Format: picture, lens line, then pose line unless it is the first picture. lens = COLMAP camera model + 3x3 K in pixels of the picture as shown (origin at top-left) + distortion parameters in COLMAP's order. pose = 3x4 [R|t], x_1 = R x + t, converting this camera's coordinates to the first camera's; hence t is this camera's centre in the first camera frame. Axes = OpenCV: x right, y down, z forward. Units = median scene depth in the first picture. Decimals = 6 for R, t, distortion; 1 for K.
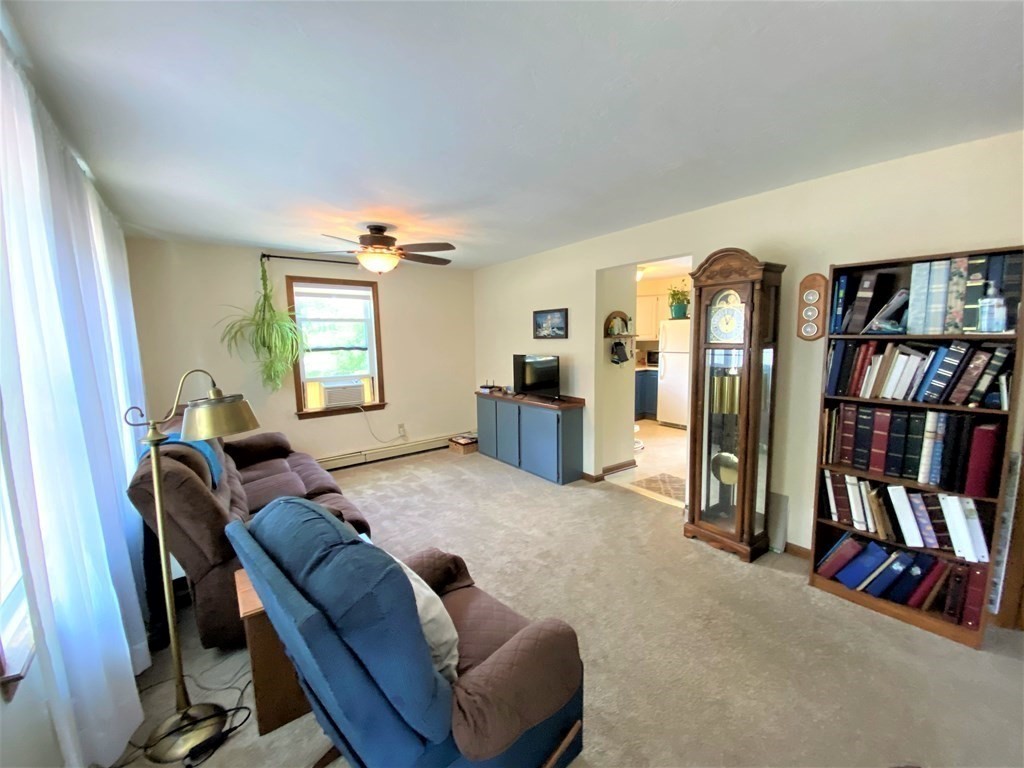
lens RADIAL K [[417.4, 0, 513.2], [0, 417.4, 374.5], [0, 0, 1]] dist [0.015022, -0.000029]
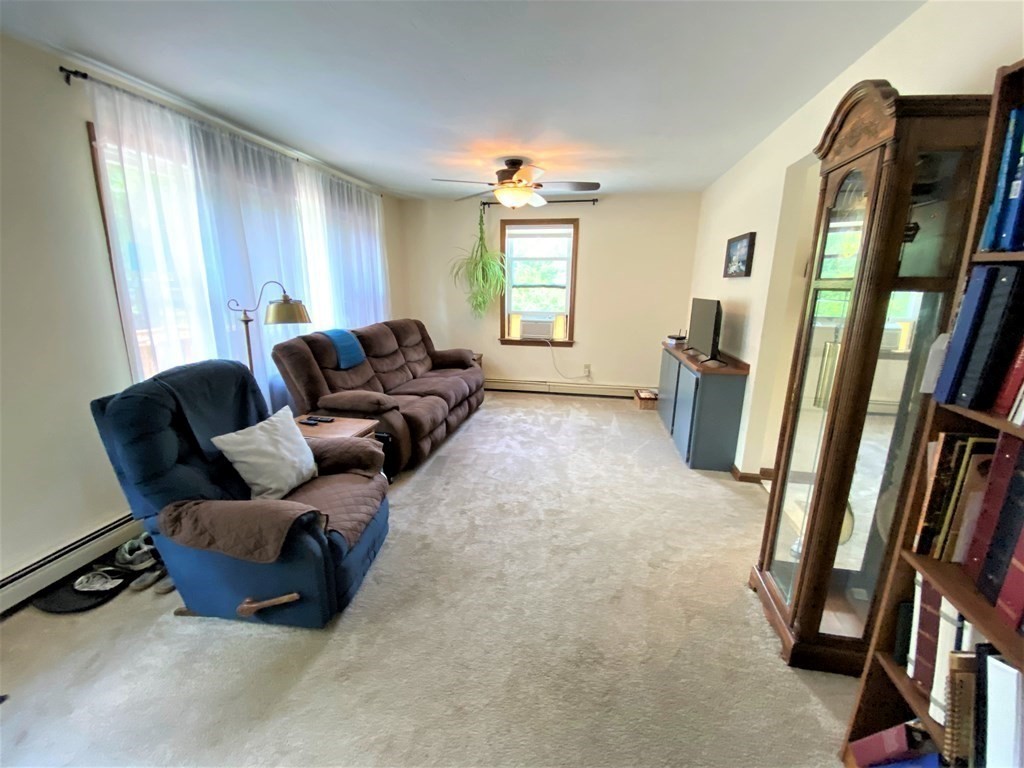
lens RADIAL K [[418.7, 0, 512.0], [0, 418.7, 384.0], [0, 0, 1]] dist [0.034593, -0.024681]
pose [[0.652842, 0.196249, -0.731631, 0.430791], [-0.091606, 0.979222, 0.180920, -0.002284], [0.751934, -0.051091, 0.657255, 0.229924]]
